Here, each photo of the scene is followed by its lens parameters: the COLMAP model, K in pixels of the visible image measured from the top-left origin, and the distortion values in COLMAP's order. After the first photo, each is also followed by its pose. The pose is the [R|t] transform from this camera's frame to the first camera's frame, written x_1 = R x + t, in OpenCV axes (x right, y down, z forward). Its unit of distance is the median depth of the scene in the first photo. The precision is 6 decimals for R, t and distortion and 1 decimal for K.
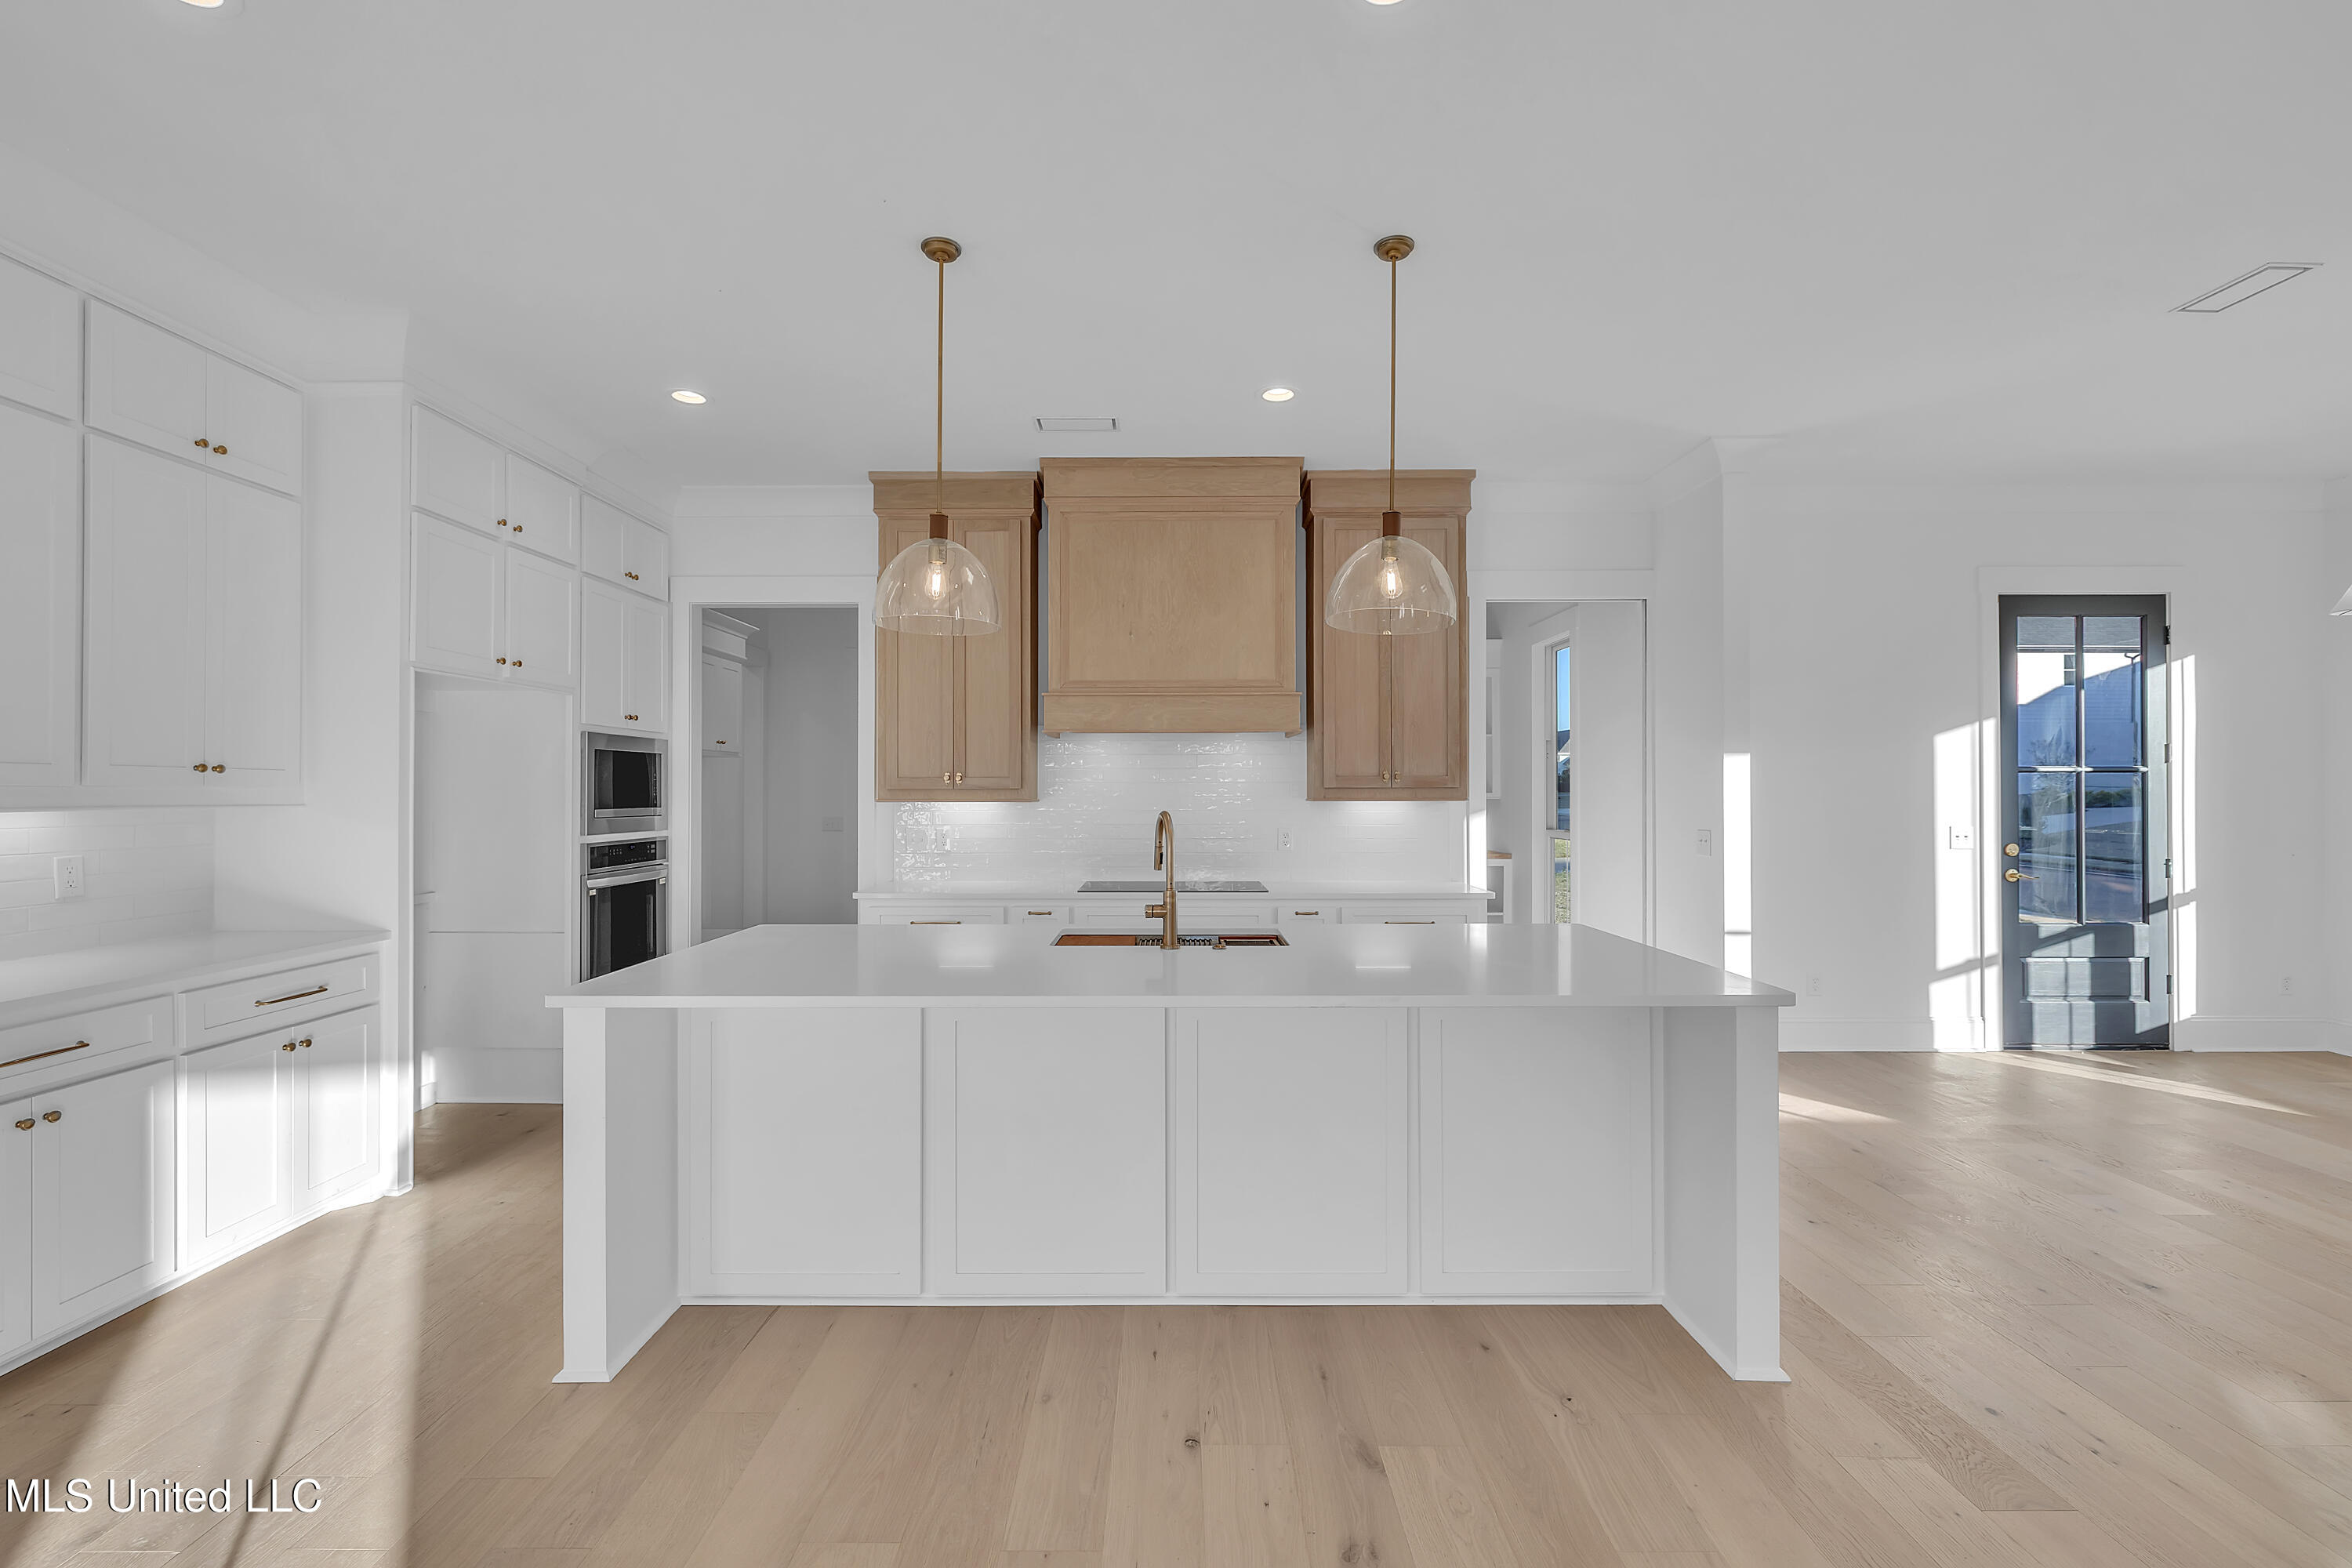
lens RADIAL K [[1003.6, 0, 1166.4], [0, 1003.6, 789.6], [0, 0, 1]] dist [-0.003001, 0.000434]
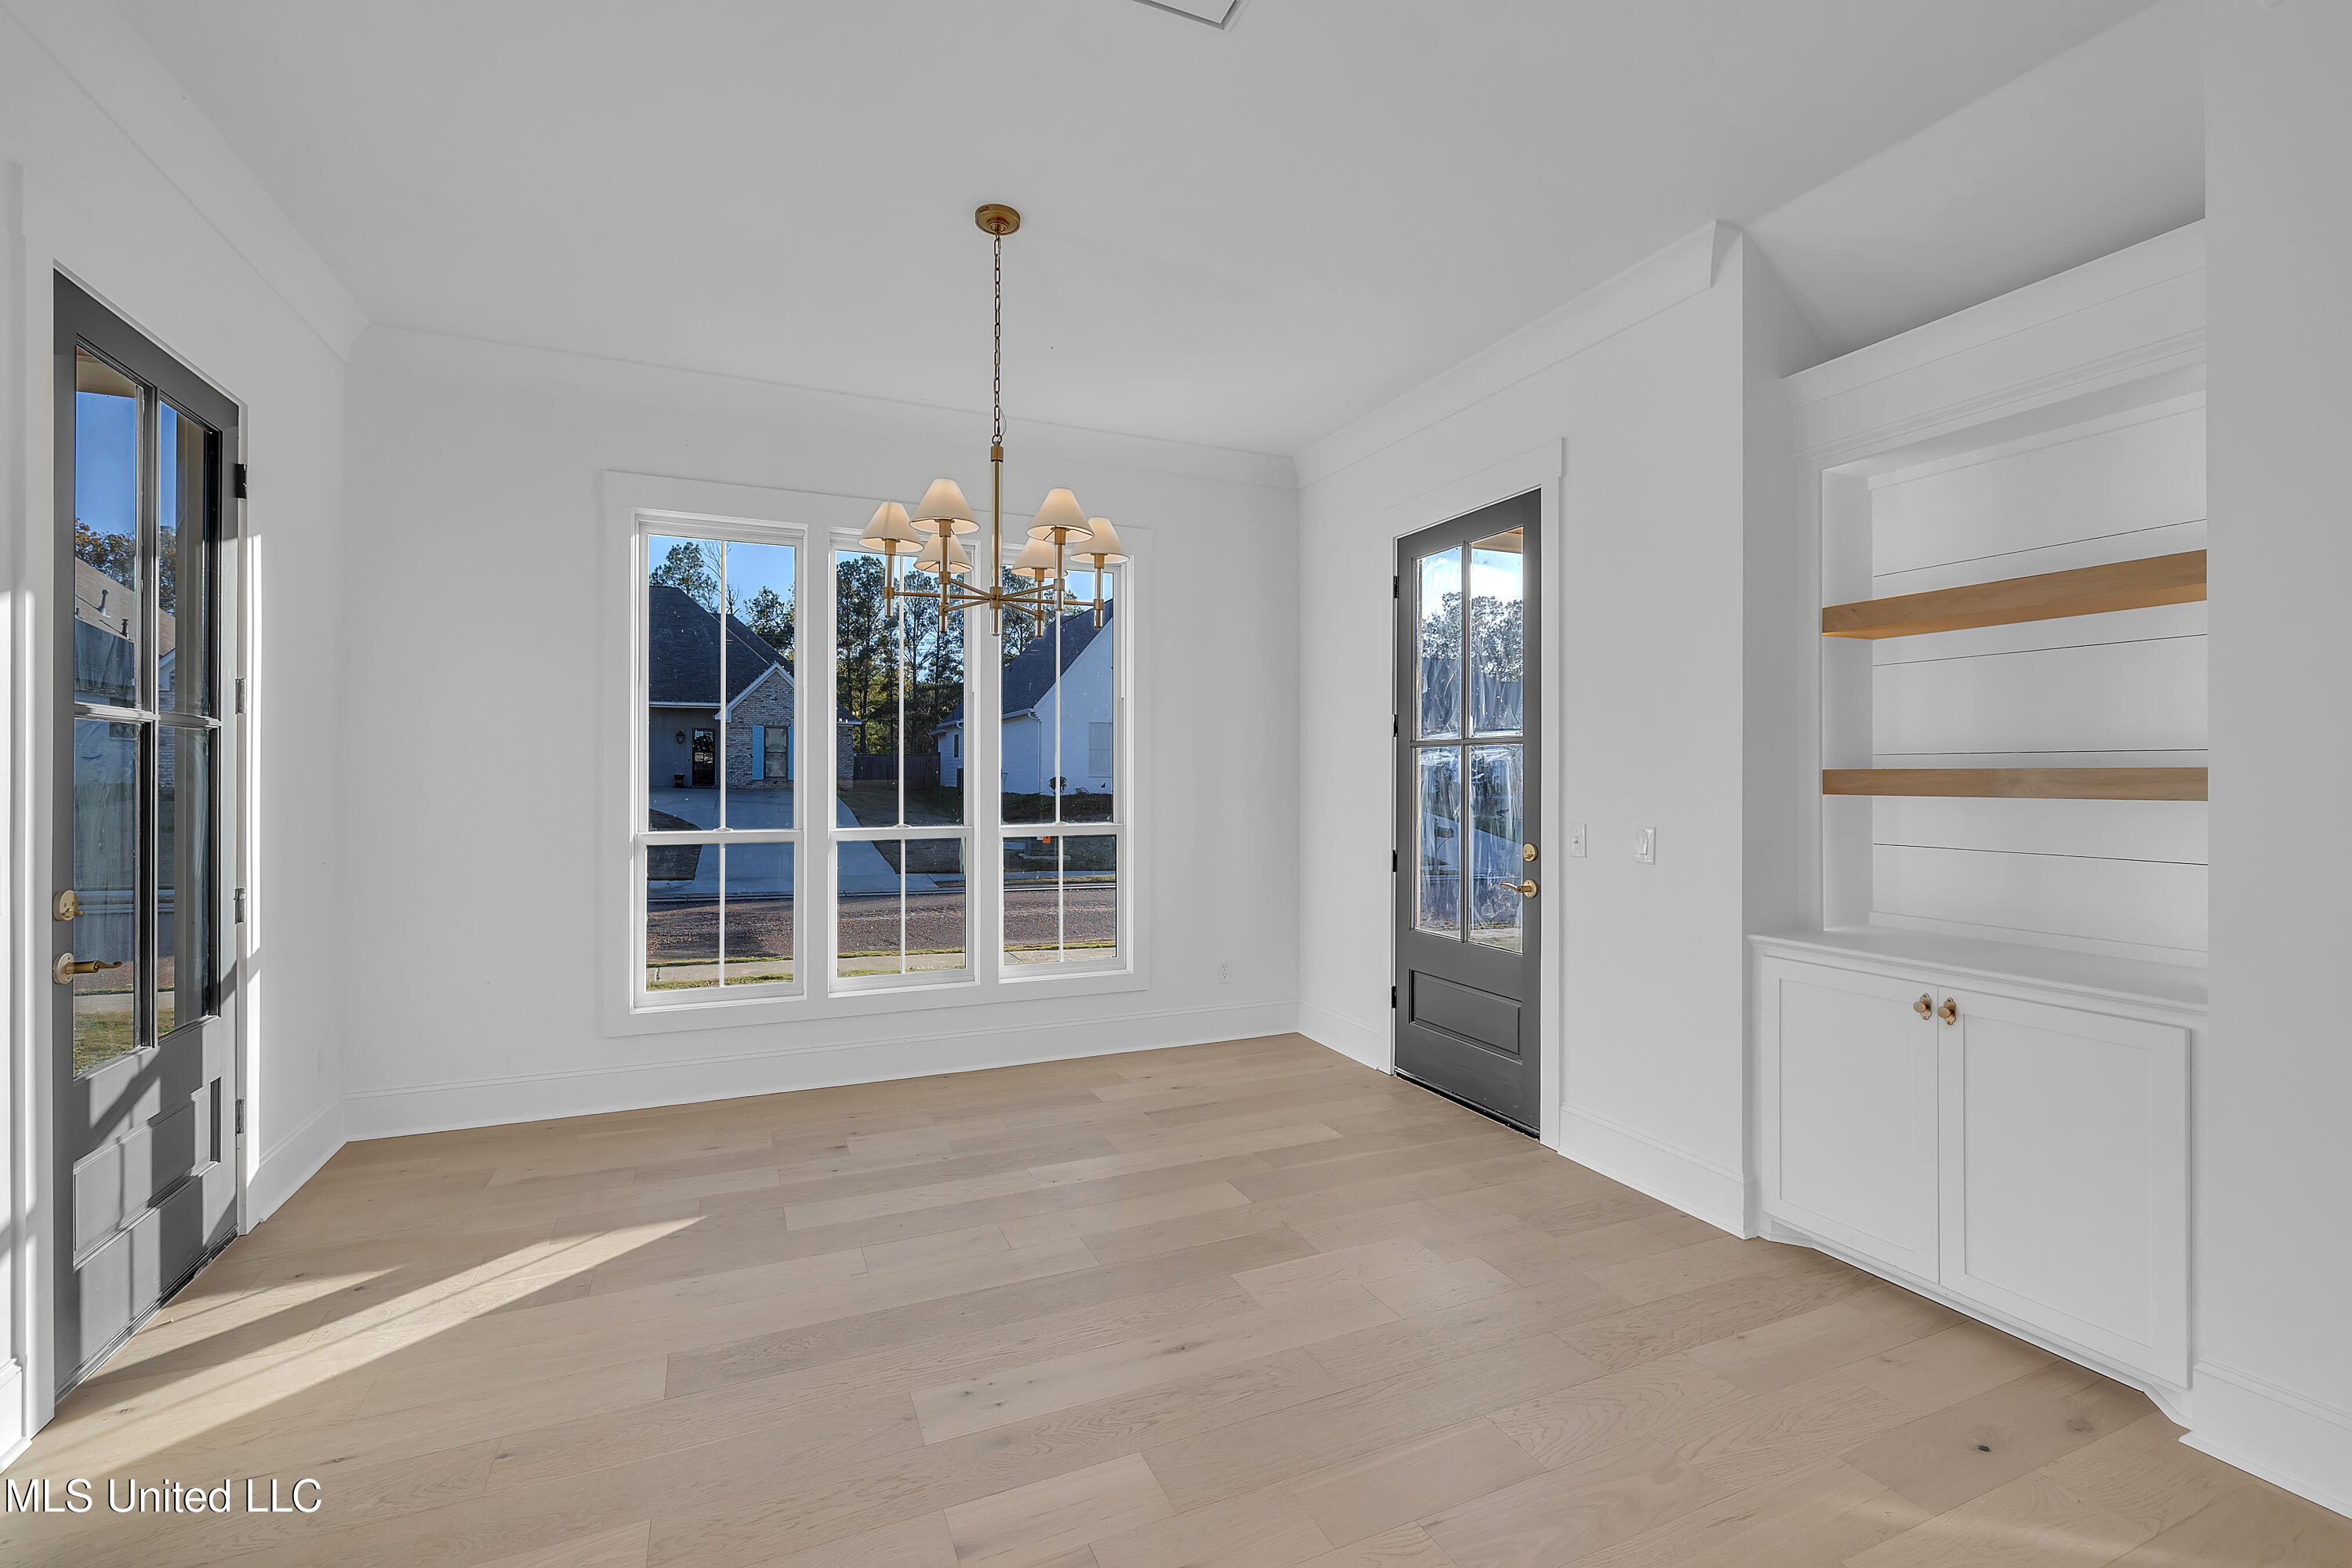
lens RADIAL K [[1003.6, 0, 1168.2], [0, 1003.6, 770.3], [0, 0, 1]] dist [-0.003001, 0.000434]
pose [[-0.400072, 0.005044, 0.916470, 0.308112], [-0.003199, 0.999971, -0.006900, 0.006674], [-0.916478, -0.005692, -0.400044, 0.788791]]
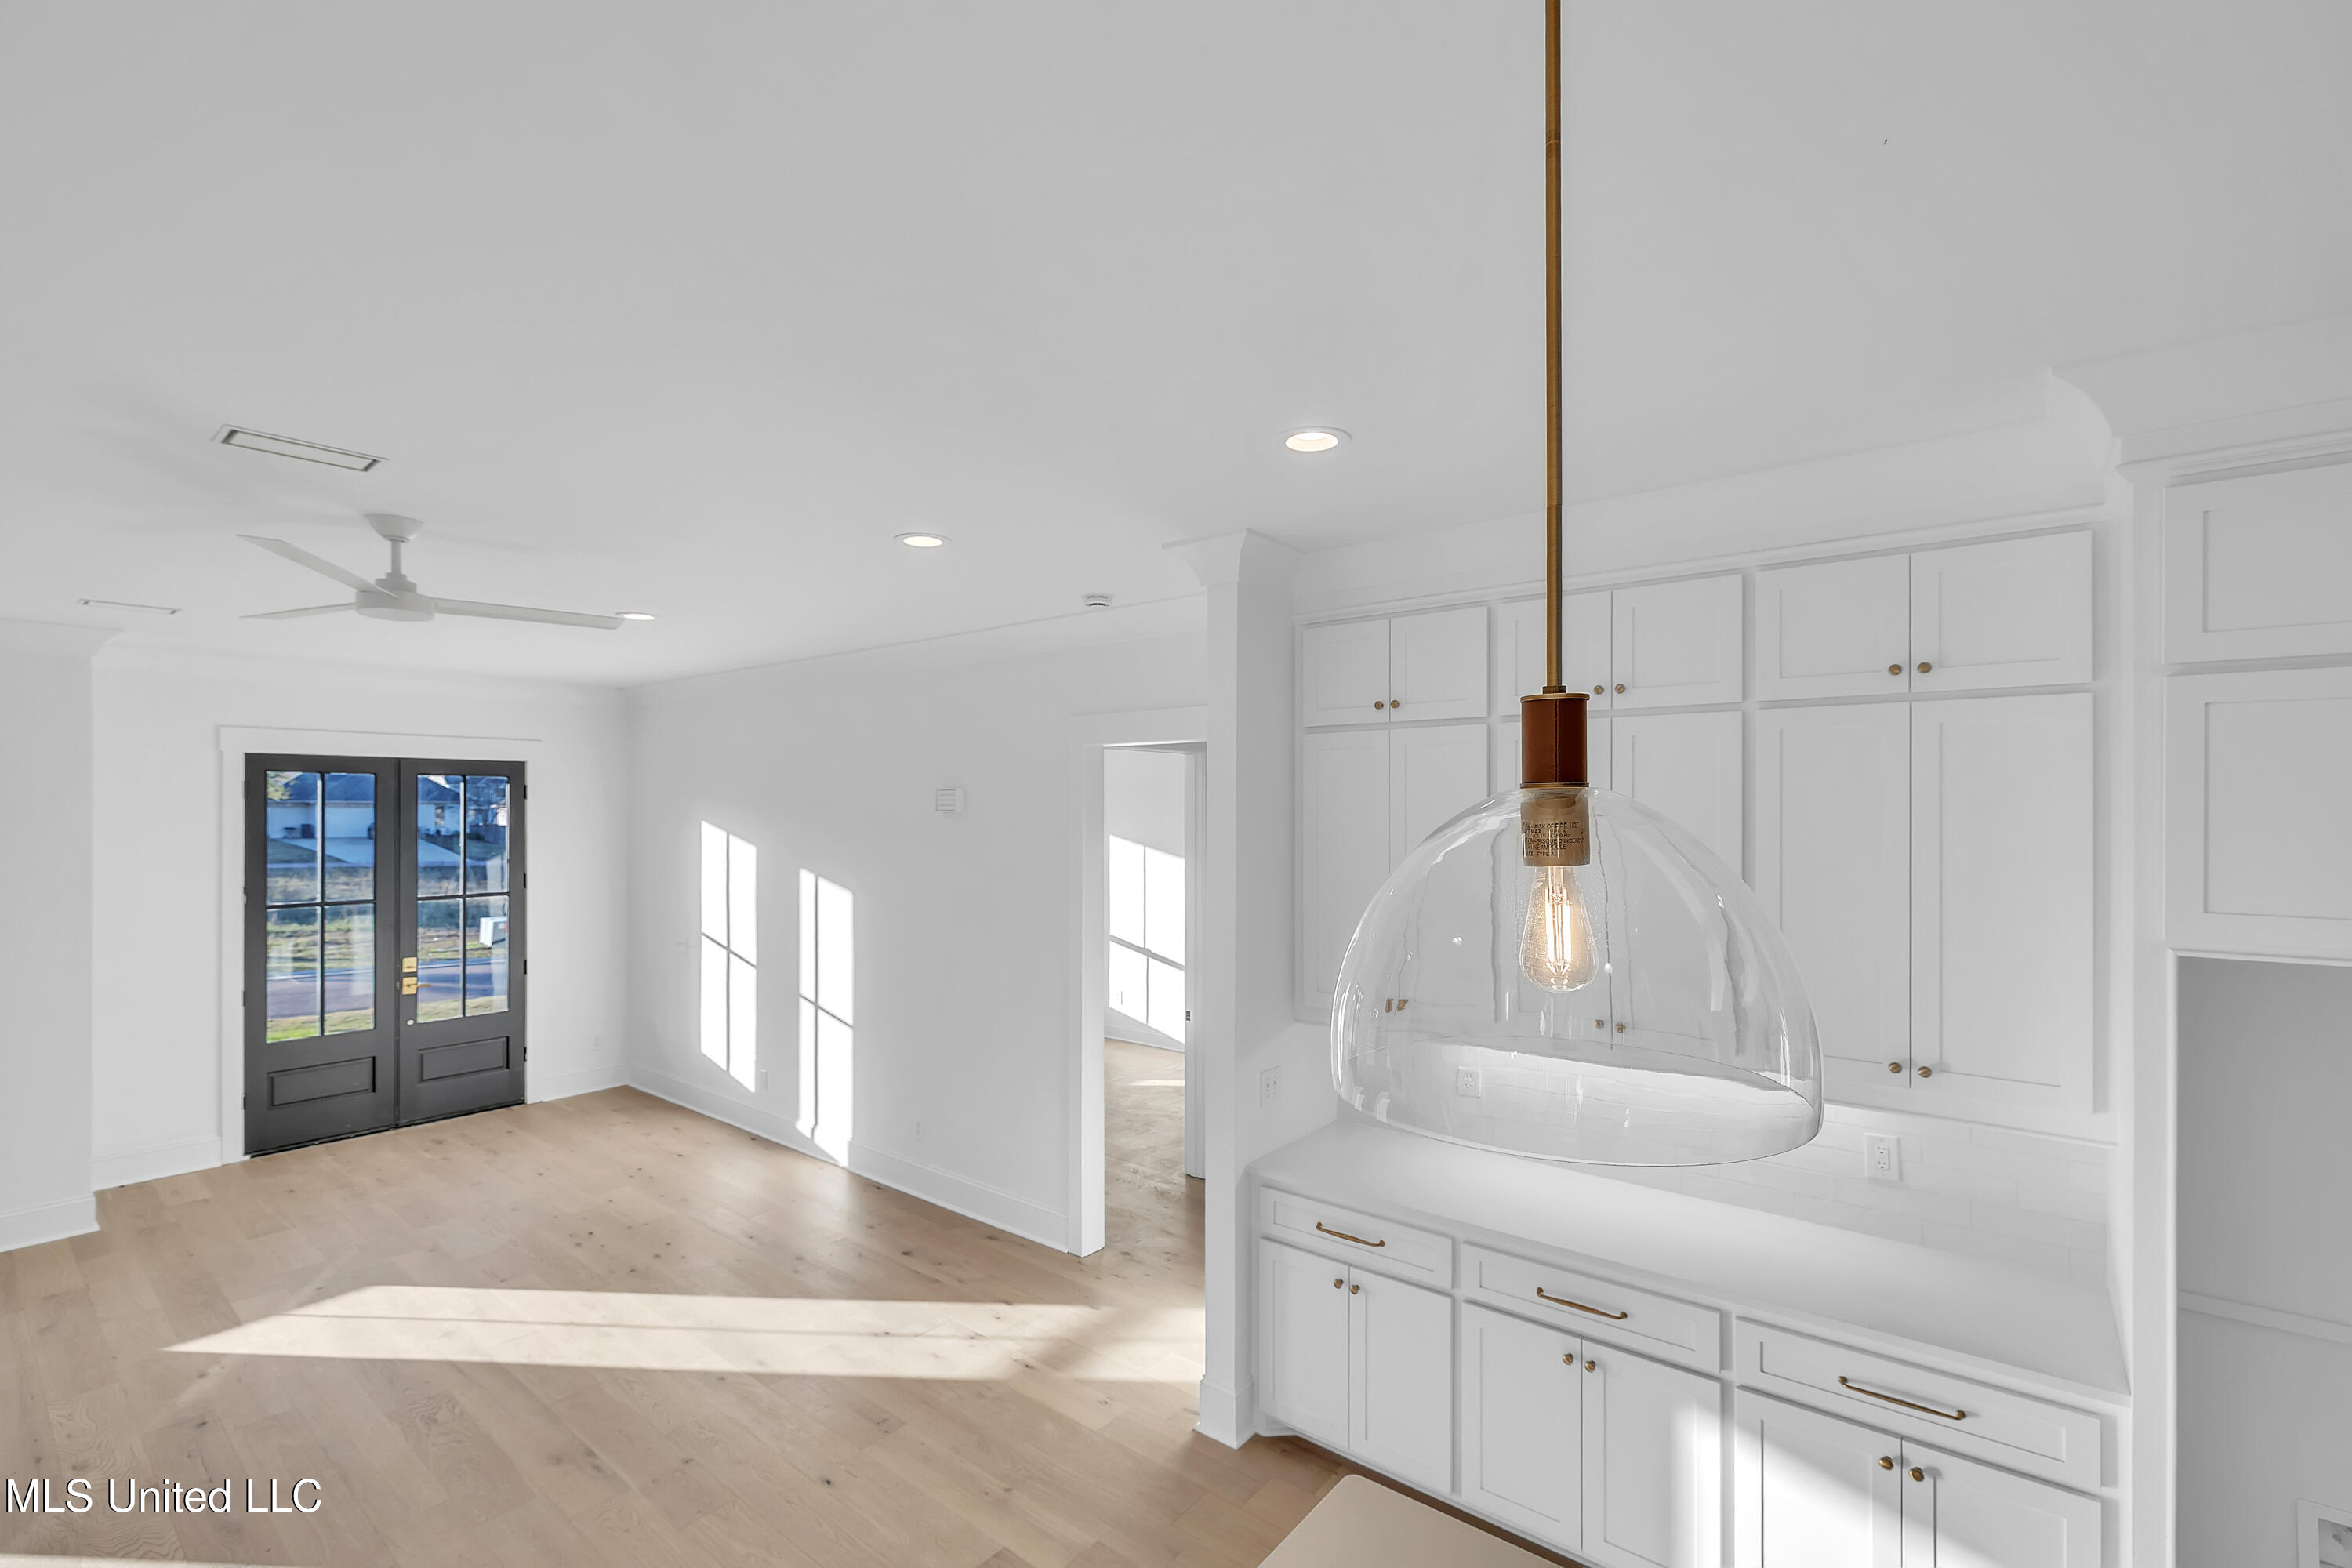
lens RADIAL K [[1003.6, 0, 1164.6], [0, 1003.6, 813.2], [0, 0, 1]] dist [-0.003001, 0.000434]
pose [[-0.626365, 0.003688, -0.779521, 0.025327], [0.002646, 0.999993, 0.002605, -0.138477], [0.779526, -0.000431, -0.626370, 0.624228]]
